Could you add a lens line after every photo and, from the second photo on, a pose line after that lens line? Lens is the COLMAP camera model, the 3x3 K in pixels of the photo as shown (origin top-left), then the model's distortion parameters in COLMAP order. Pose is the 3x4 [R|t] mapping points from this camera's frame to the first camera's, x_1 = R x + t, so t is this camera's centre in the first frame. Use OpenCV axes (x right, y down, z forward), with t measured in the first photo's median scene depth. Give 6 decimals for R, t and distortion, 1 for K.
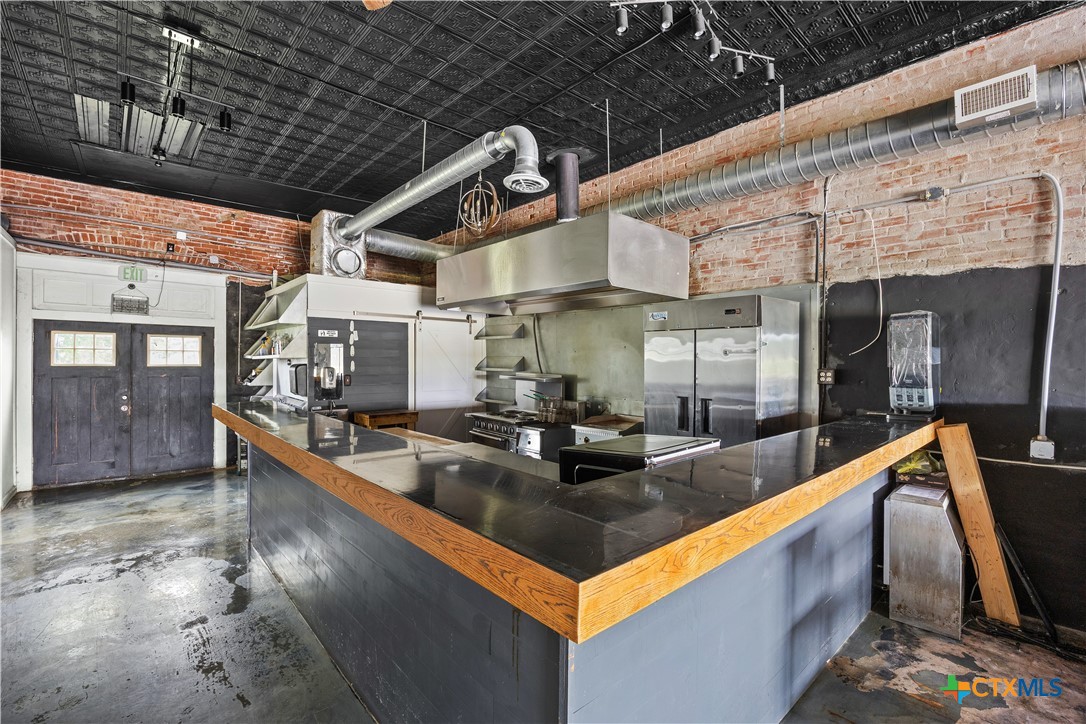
lens RADIAL K [[495.2, 0, 543.0], [0, 495.2, 363.8], [0, 0, 1]] dist [-0.022252, 0.001080]
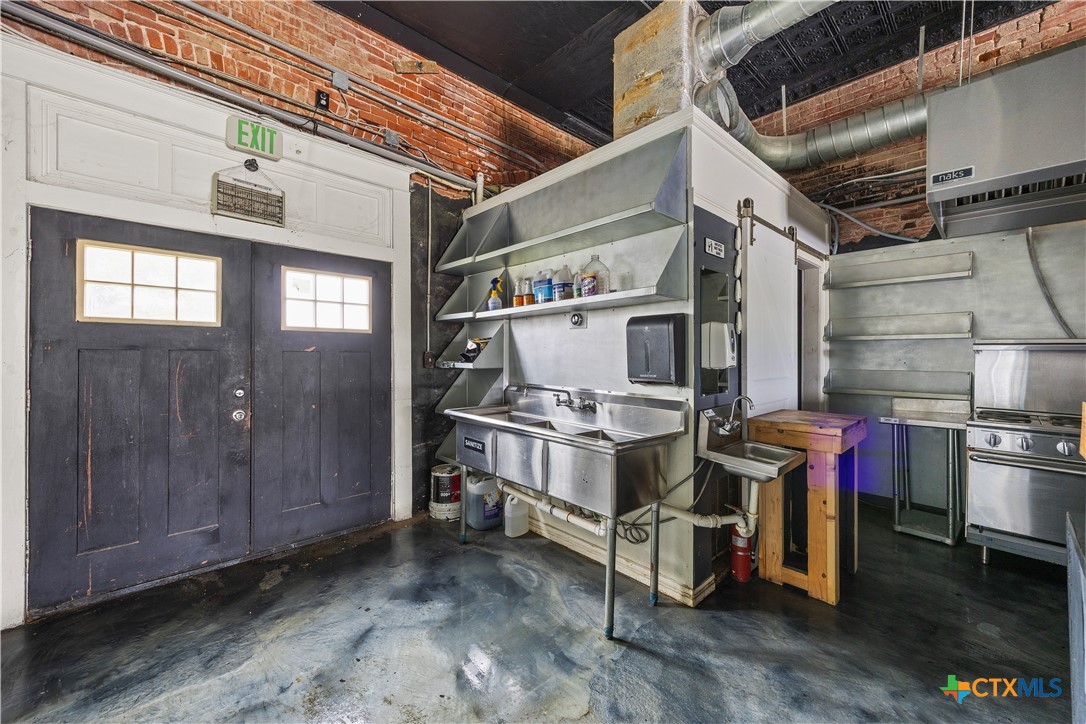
lens RADIAL K [[429.0, 0, 534.9], [0, 429.0, 355.4], [0, 0, 1]] dist [-0.000955, 0.000080]
pose [[0.999978, 0.000638, -0.006568, -0.578305], [-0.000621, 0.999996, 0.002659, 0.031789], [0.006569, -0.002655, 0.999975, 0.593238]]
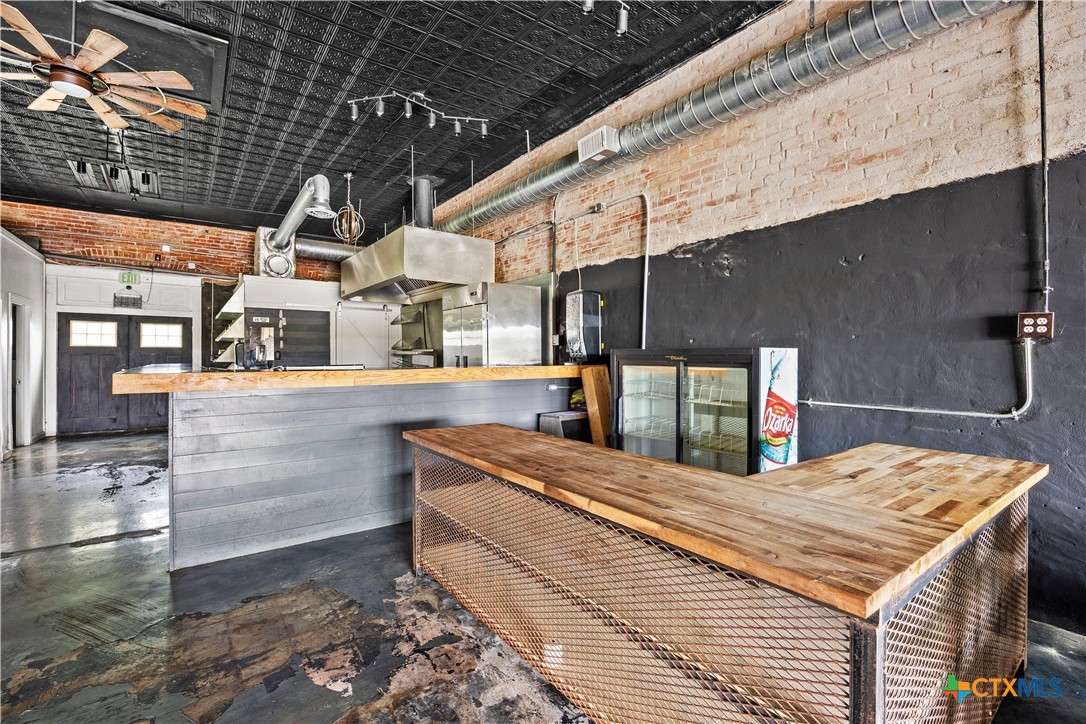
lens RADIAL K [[495.2, 0, 538.5], [0, 495.2, 356.6], [0, 0, 1]] dist [-0.022252, 0.001080]
pose [[0.996326, -0.008780, -0.085185, 0.403836], [0.008147, 0.999937, -0.007771, 0.052467], [0.085248, 0.007049, 0.996335, -0.245702]]
